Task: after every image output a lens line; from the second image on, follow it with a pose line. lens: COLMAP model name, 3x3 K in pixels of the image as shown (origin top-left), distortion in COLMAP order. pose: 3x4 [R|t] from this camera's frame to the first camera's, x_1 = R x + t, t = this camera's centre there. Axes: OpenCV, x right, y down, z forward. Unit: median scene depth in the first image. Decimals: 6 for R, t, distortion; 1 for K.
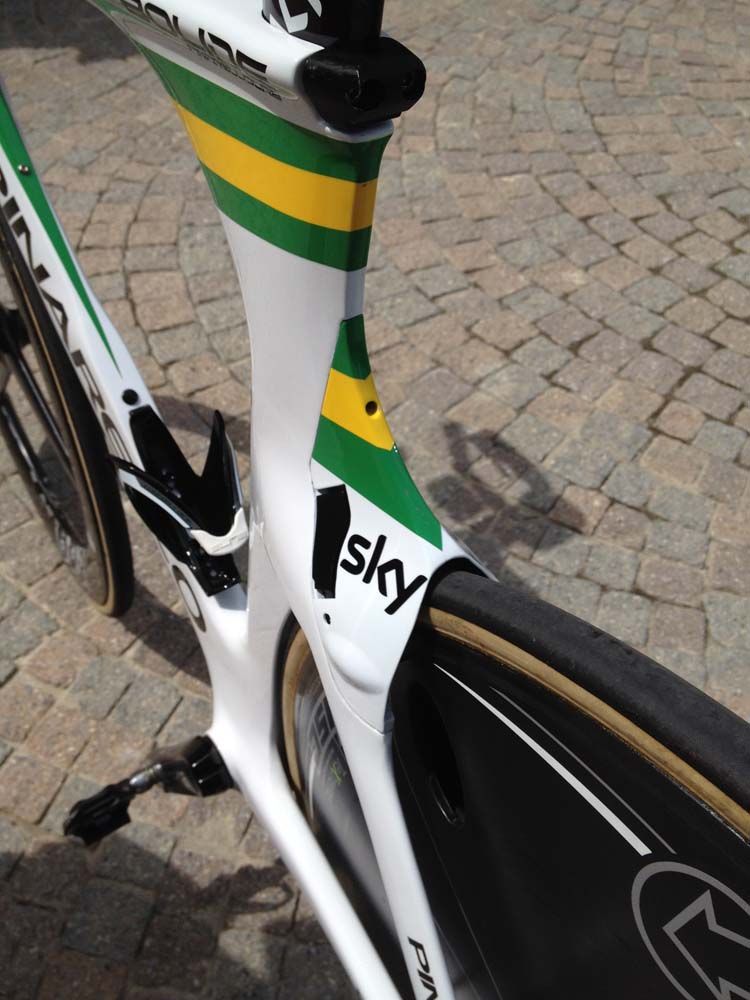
lens RADIAL K [[1018.7, 0, 375.0], [0, 1018.7, 500.0], [0, 0, 1]] dist [0.105312, -0.293440]
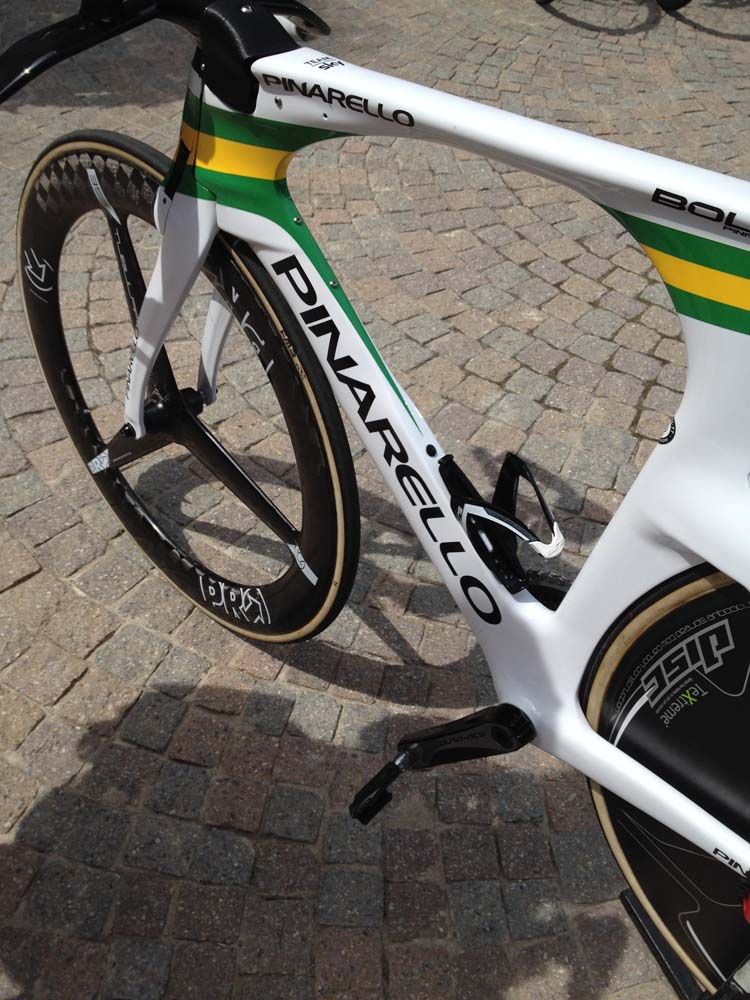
lens RADIAL K [[1010.3, 0, 375.0], [0, 1010.3, 500.0], [0, 0, 1]] dist [0.135027, -0.273817]
pose [[0.972117, -0.120635, 0.201088, -0.252041], [0.126195, 0.991892, -0.015013, -0.012360], [-0.197647, 0.039971, 0.979458, -0.105523]]
